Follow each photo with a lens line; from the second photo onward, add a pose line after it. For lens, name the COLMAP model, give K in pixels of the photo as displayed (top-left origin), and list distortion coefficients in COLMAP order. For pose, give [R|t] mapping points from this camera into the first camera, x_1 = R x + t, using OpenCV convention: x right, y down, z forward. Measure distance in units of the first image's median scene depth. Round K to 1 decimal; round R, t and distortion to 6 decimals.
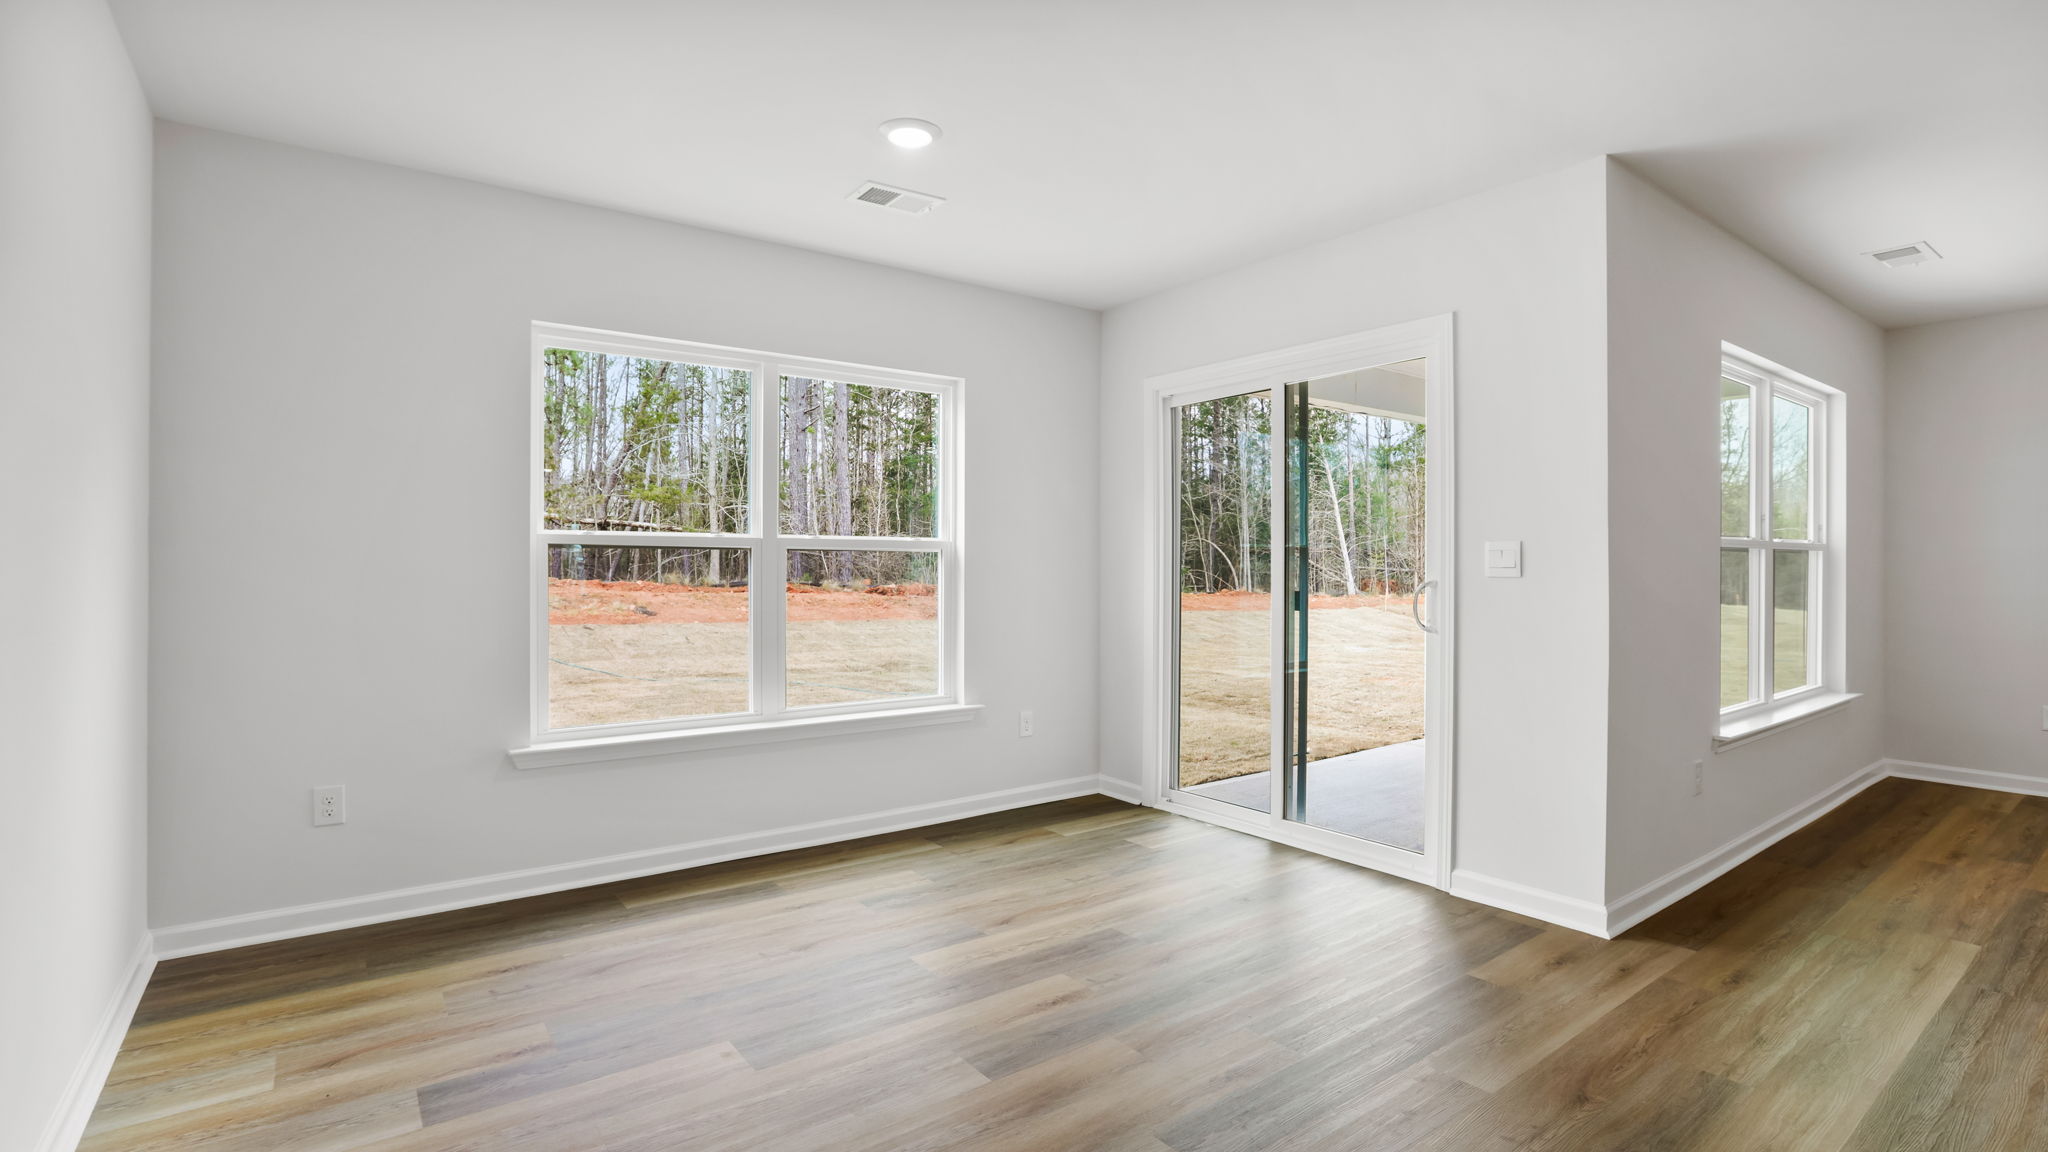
lens RADIAL K [[964.8, 0, 1023.4], [0, 964.8, 576.2], [0, 0, 1]] dist [-0.037306, 0.011677]
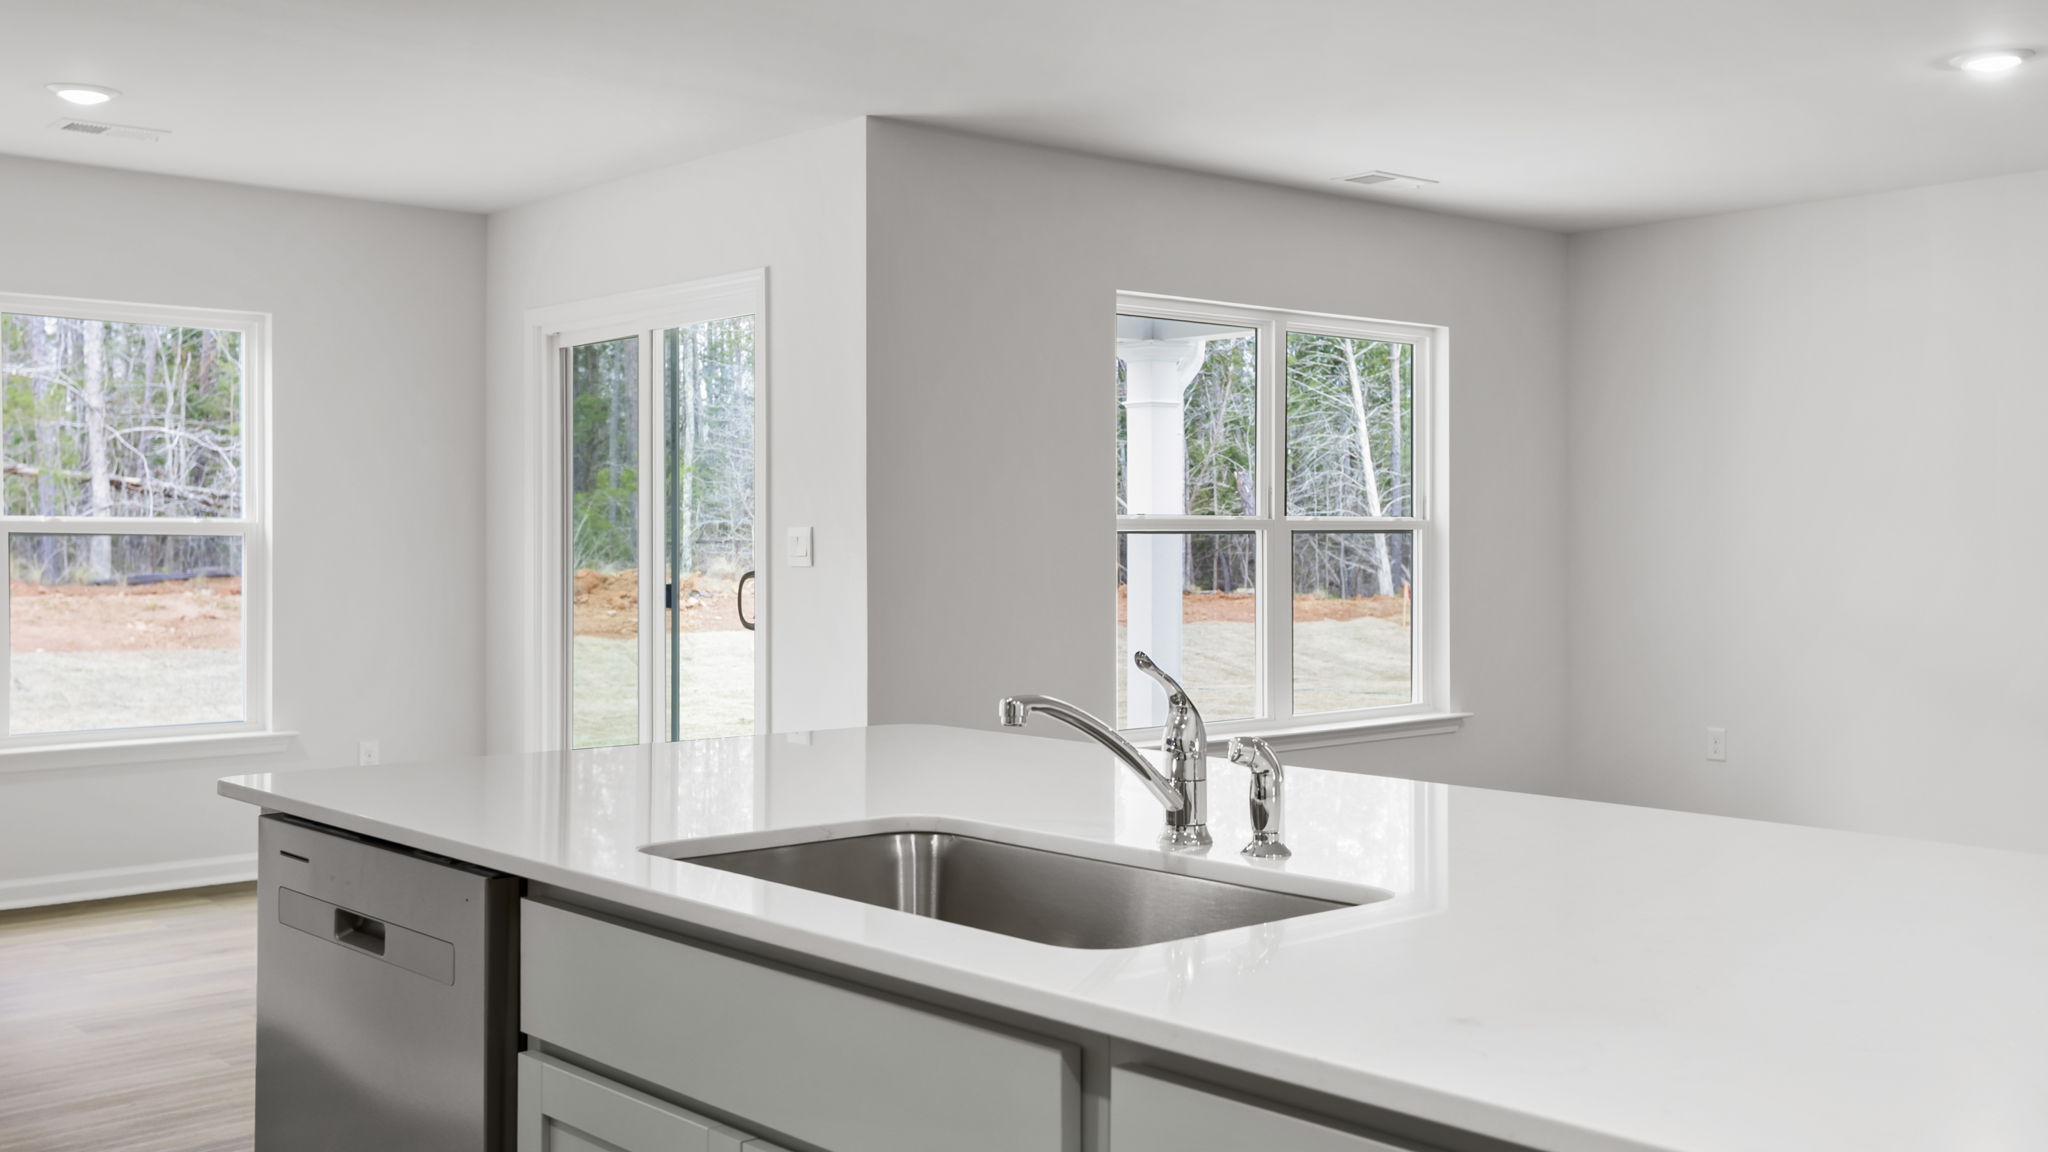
lens RADIAL K [[2018.8, 0, 1019.8], [0, 2018.8, 576.3], [0, 0, 1]] dist [0.040895, 0.000000]
pose [[0.996261, -0.005244, 0.086241, 0.107765], [0.004583, 0.999959, 0.007854, -0.000681], [-0.086278, -0.007429, 0.996243, -0.185631]]
